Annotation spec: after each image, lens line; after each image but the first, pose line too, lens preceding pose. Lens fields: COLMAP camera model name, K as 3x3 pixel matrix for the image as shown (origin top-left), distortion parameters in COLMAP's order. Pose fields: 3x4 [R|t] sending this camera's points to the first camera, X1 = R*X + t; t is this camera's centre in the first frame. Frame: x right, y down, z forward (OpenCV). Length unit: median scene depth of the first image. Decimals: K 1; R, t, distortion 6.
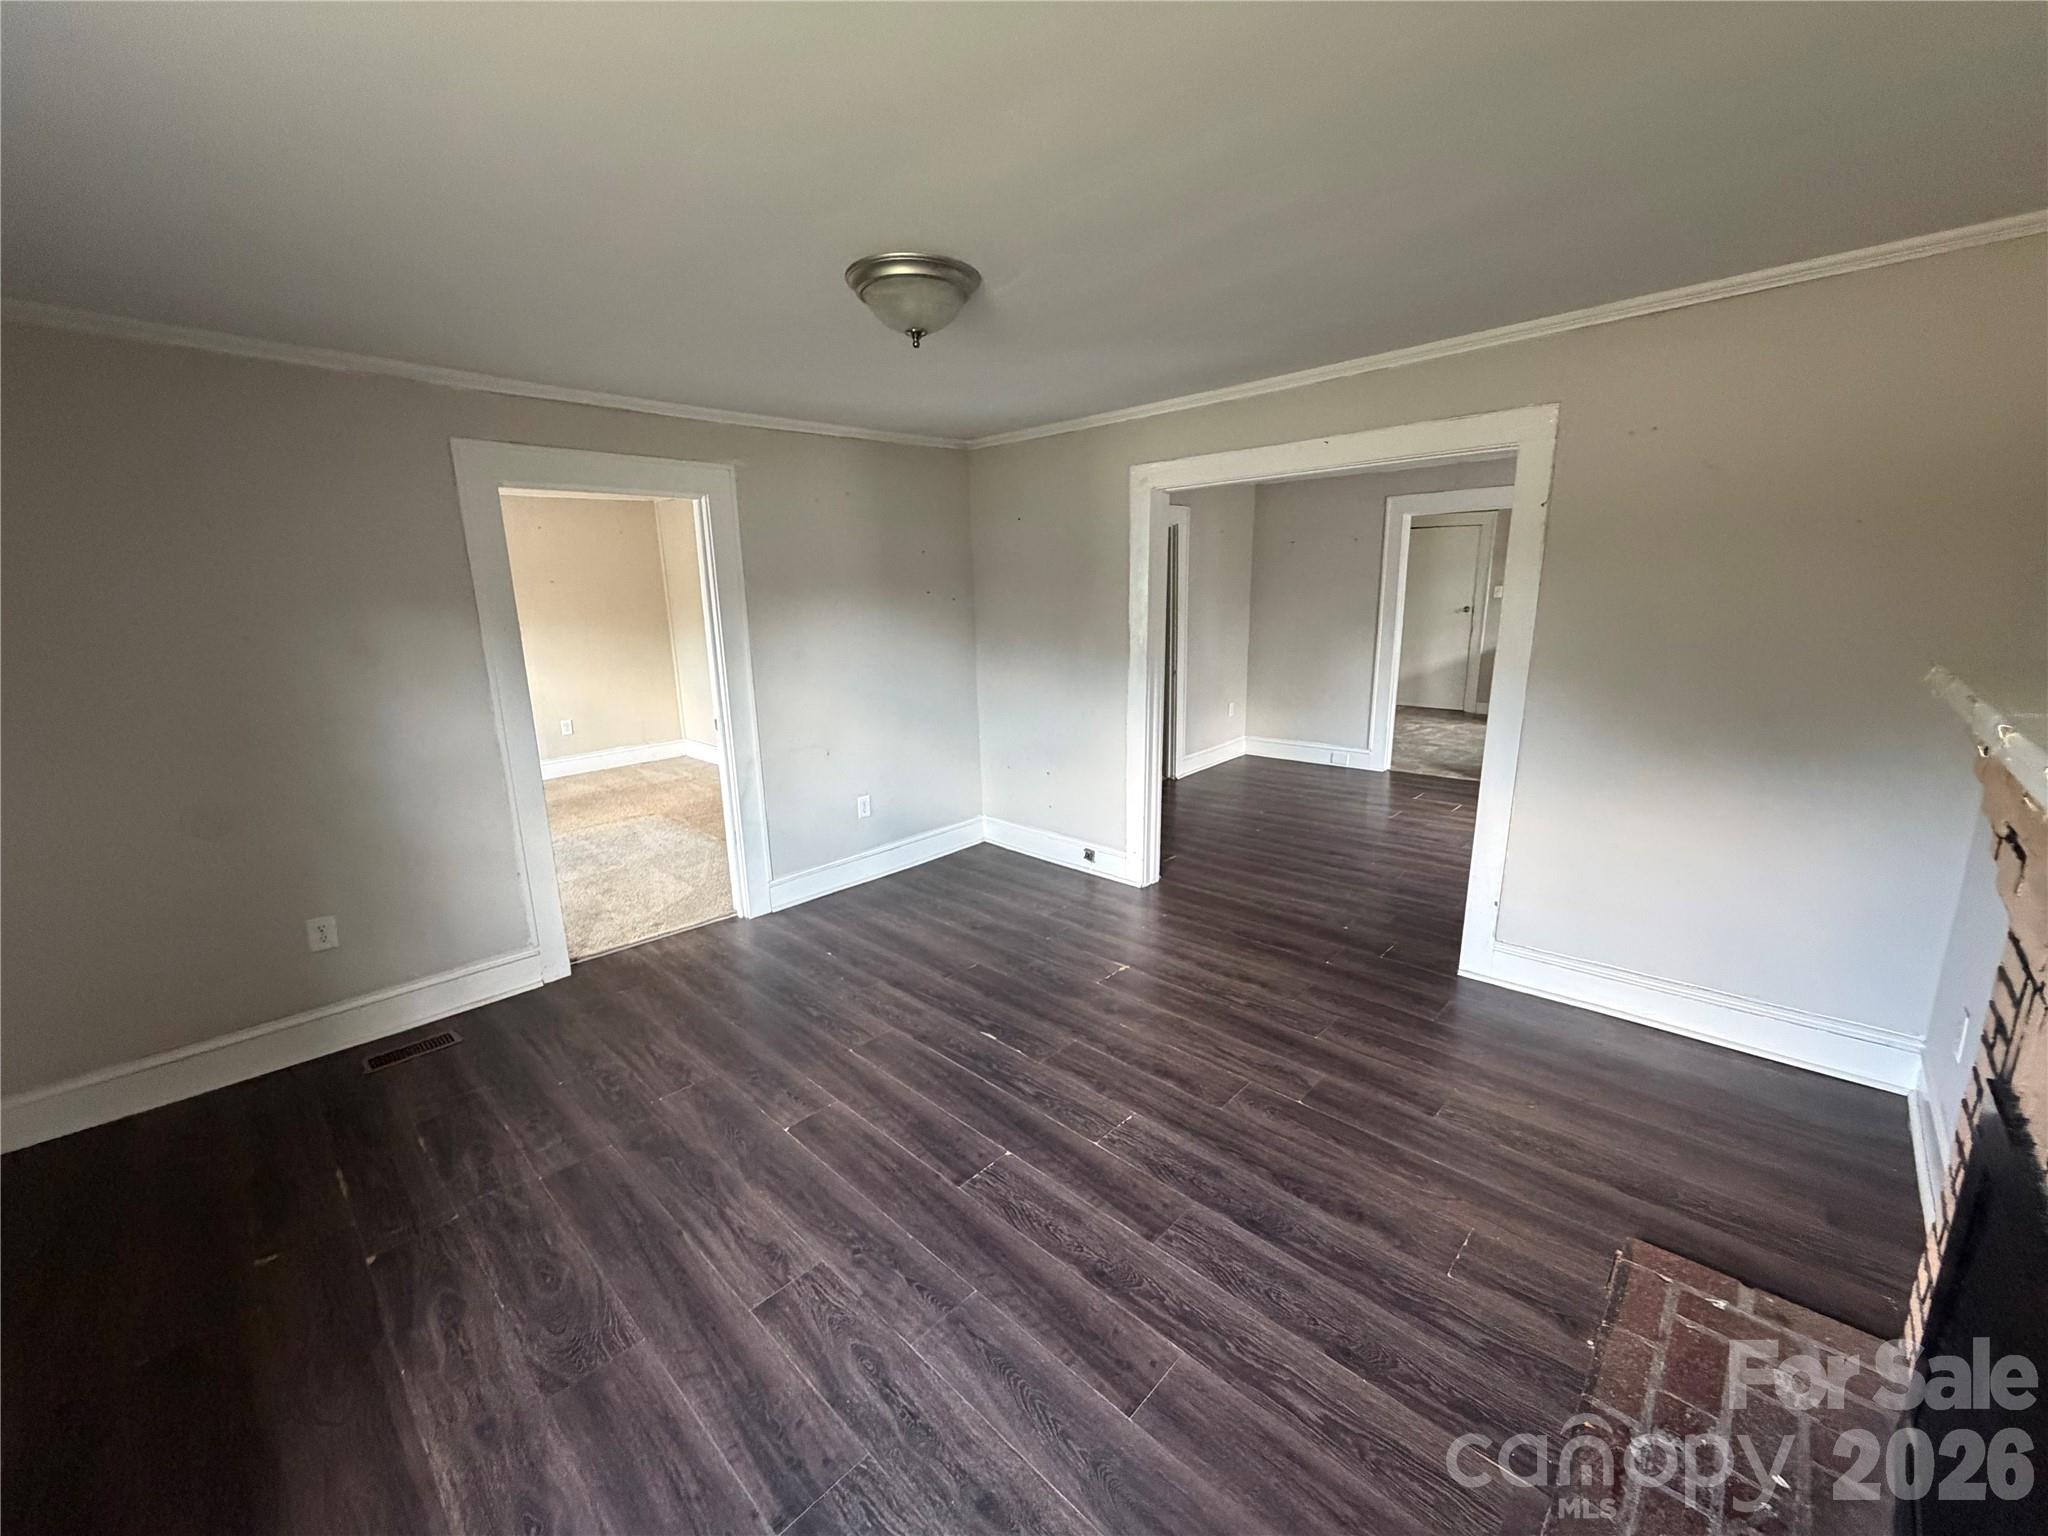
lens RADIAL K [[817.3, 0, 1027.7], [0, 817.3, 768.3], [0, 0, 1]] dist [-0.004627, 0.000067]
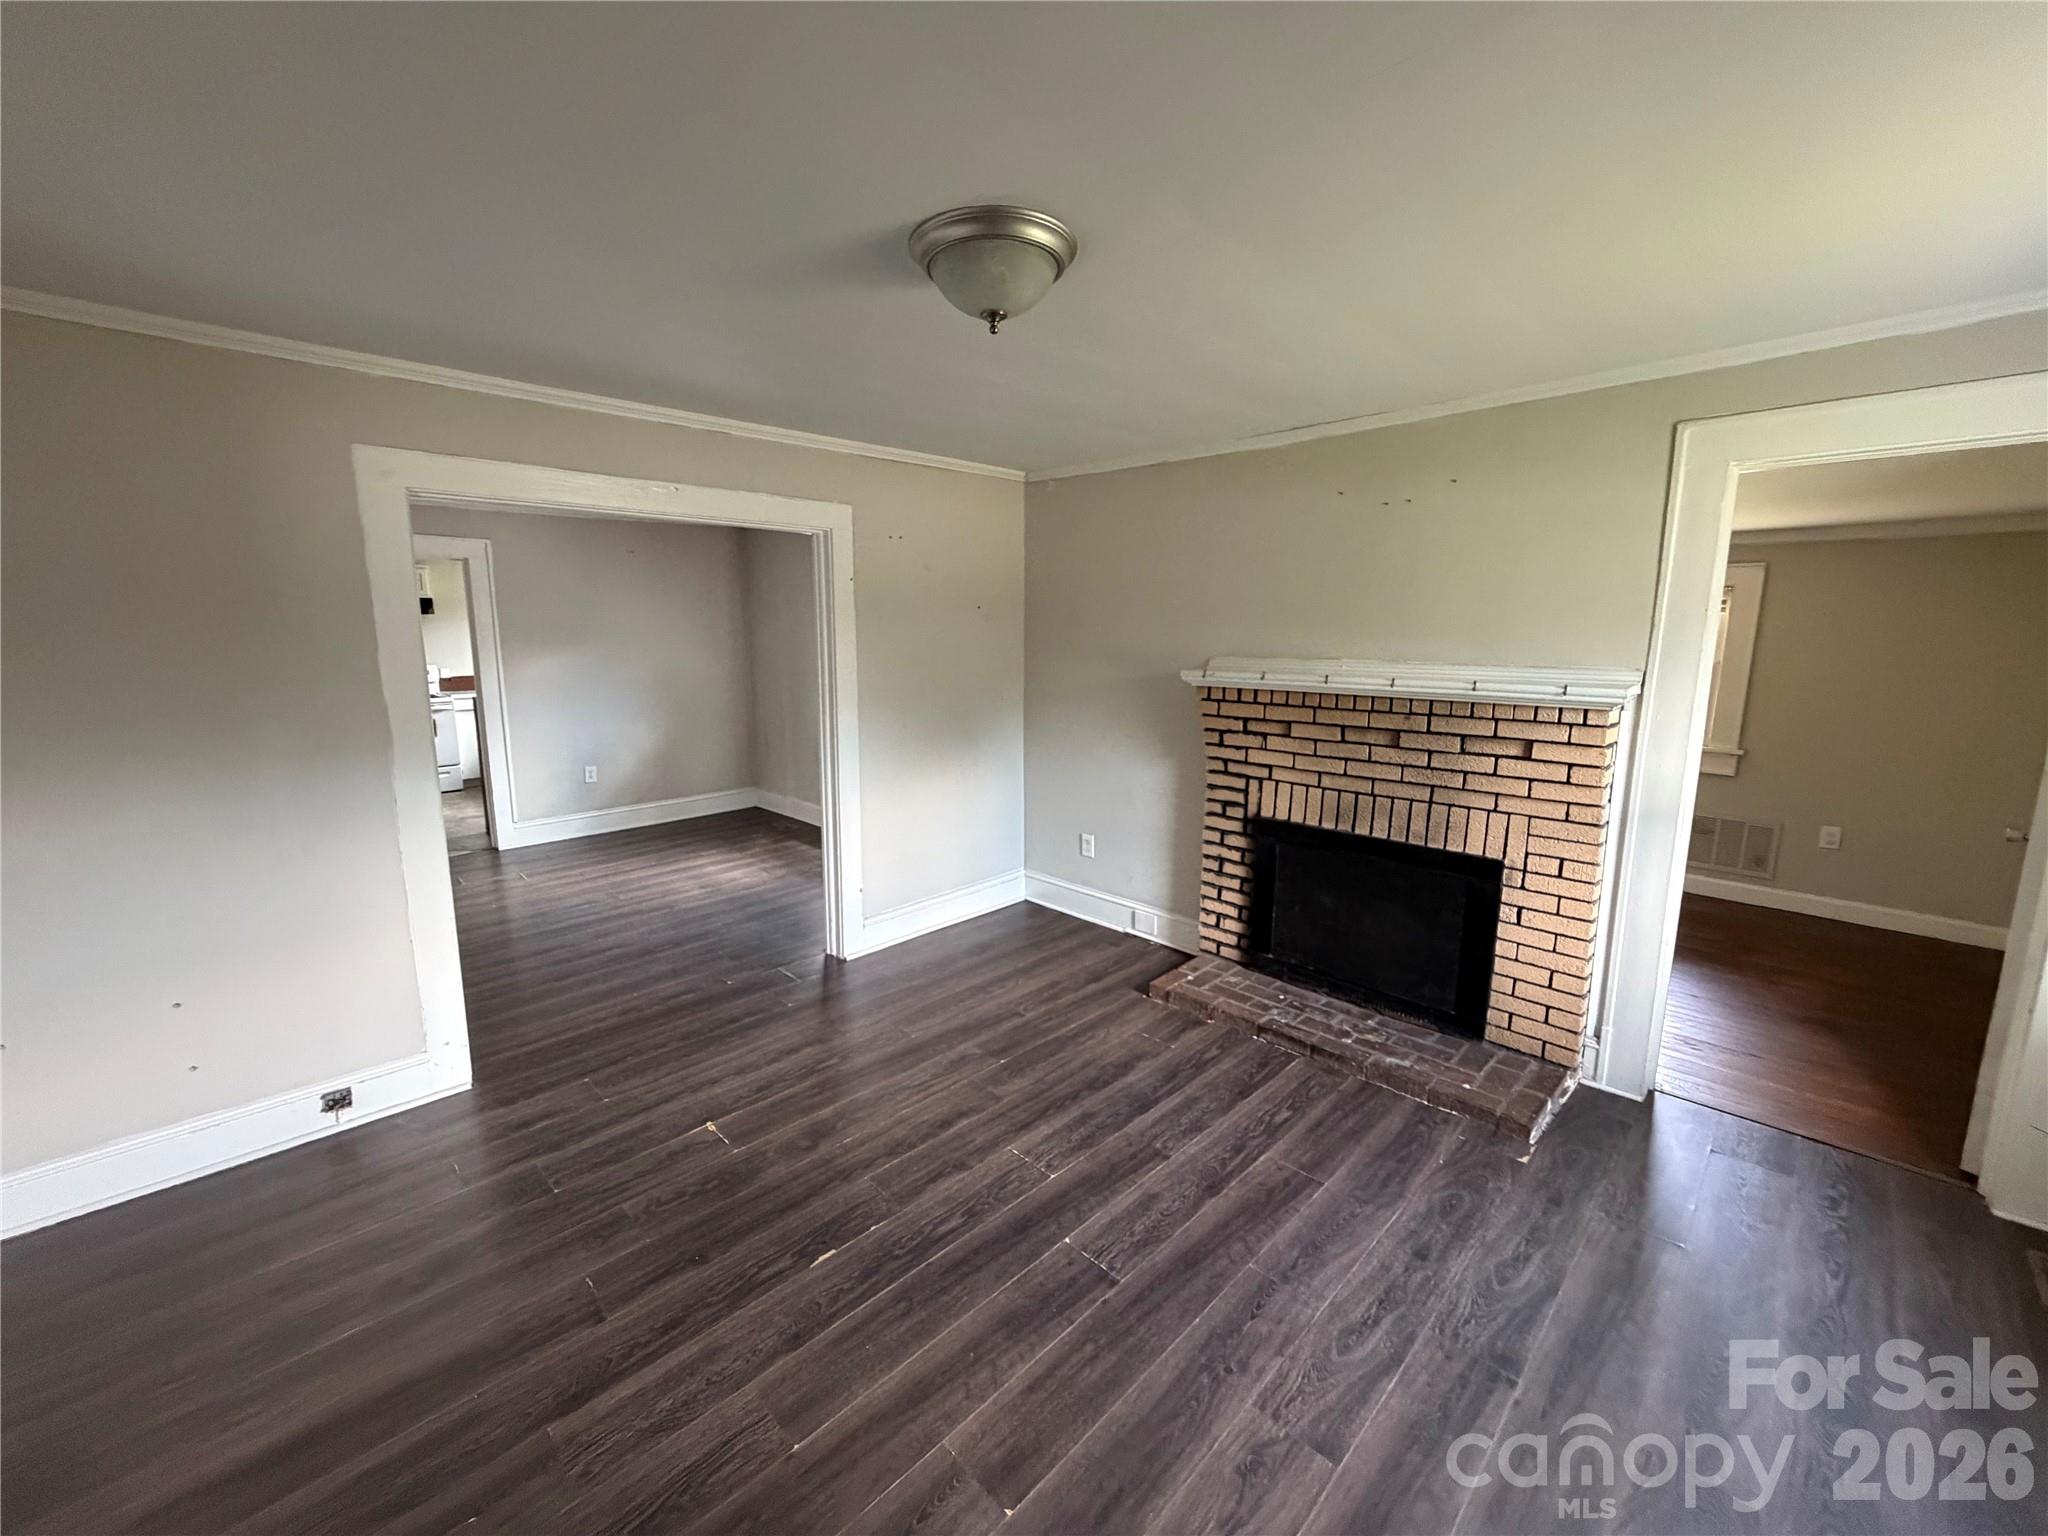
lens RADIAL K [[817.3, 0, 1013.0], [0, 817.3, 763.6], [0, 0, 1]] dist [-0.004627, 0.000067]
pose [[0.026893, -0.137514, 0.990135, -0.980502], [0.215598, 0.967980, 0.128582, -0.205045], [-0.976112, 0.210013, 0.055679, 1.018614]]
